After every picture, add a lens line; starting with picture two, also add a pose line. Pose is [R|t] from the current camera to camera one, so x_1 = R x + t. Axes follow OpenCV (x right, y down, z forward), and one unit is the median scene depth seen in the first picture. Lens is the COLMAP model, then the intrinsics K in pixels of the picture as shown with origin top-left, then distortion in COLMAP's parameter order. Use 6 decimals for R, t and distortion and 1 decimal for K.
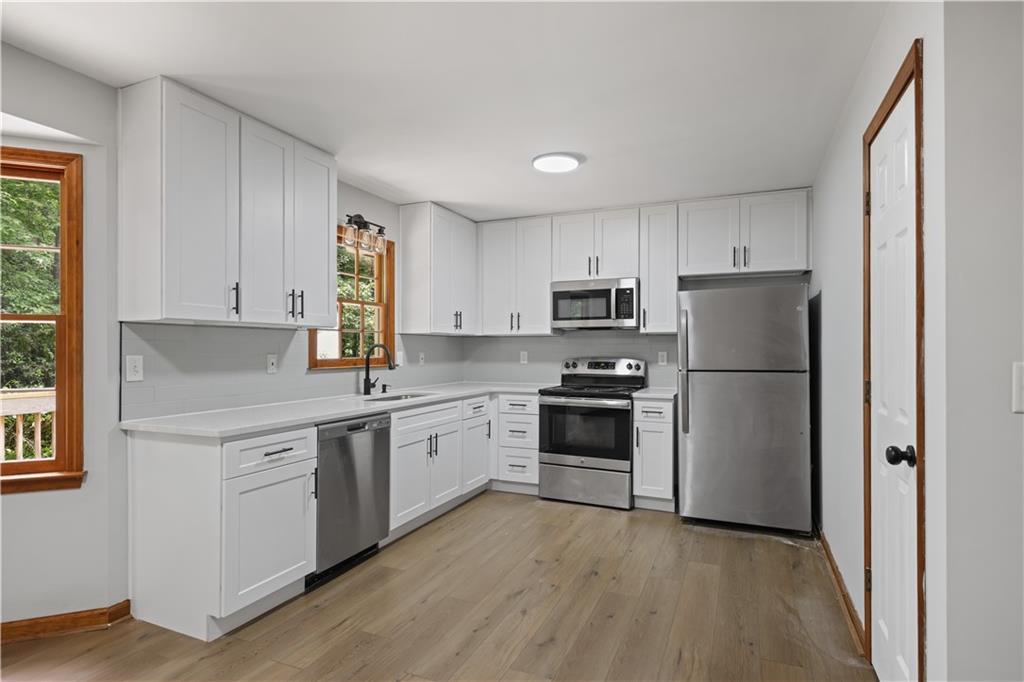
lens RADIAL K [[527.0, 0, 509.5], [0, 527.0, 344.2], [0, 0, 1]] dist [0.001391, -0.000561]
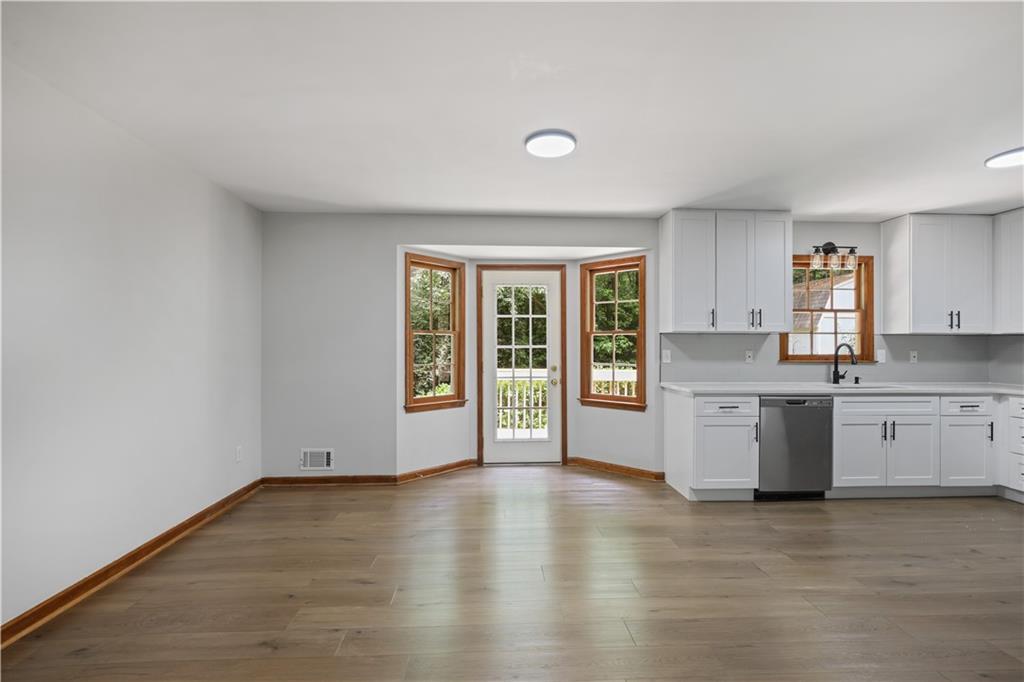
lens RADIAL K [[456.0, 0, 514.7], [0, 456.0, 344.6], [0, 0, 1]] dist [-0.000370, -0.000235]
pose [[0.445256, -0.001712, -0.895402, 0.352522], [0.003295, 0.999995, -0.000274, -0.000288], [0.895397, -0.002829, 0.445259, -0.169053]]
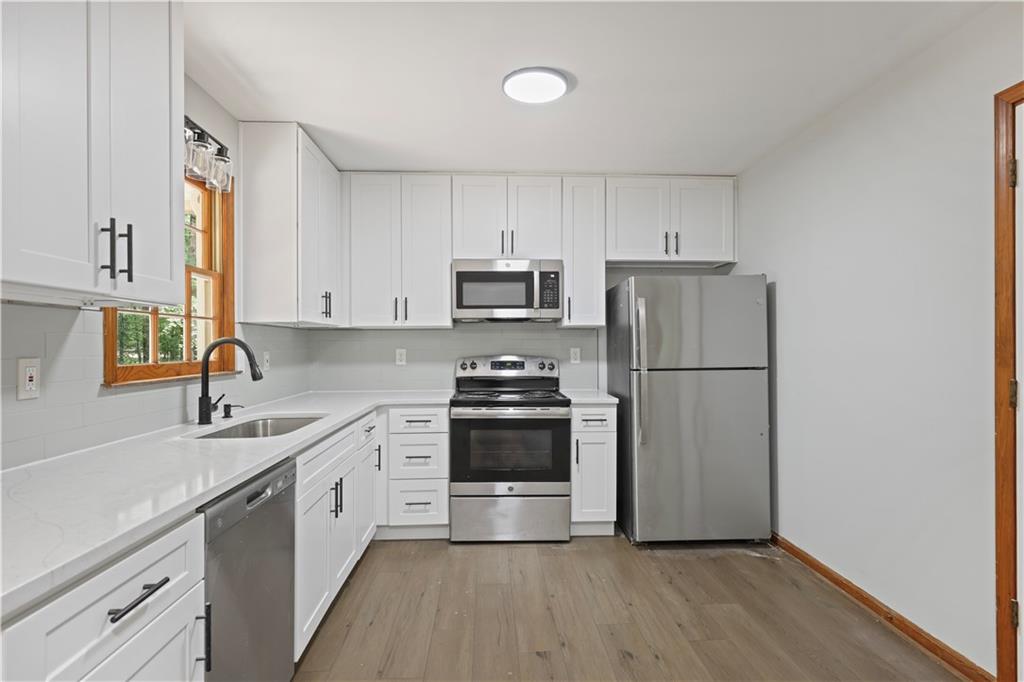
lens RADIAL K [[527.0, 0, 509.5], [0, 527.0, 344.2], [0, 0, 1]] dist [0.001391, -0.000561]
pose [[0.894635, -0.002896, 0.446788, -0.220142], [0.000386, 0.999984, 0.005707, 0.003166], [-0.446797, -0.004933, 0.894622, 0.308434]]
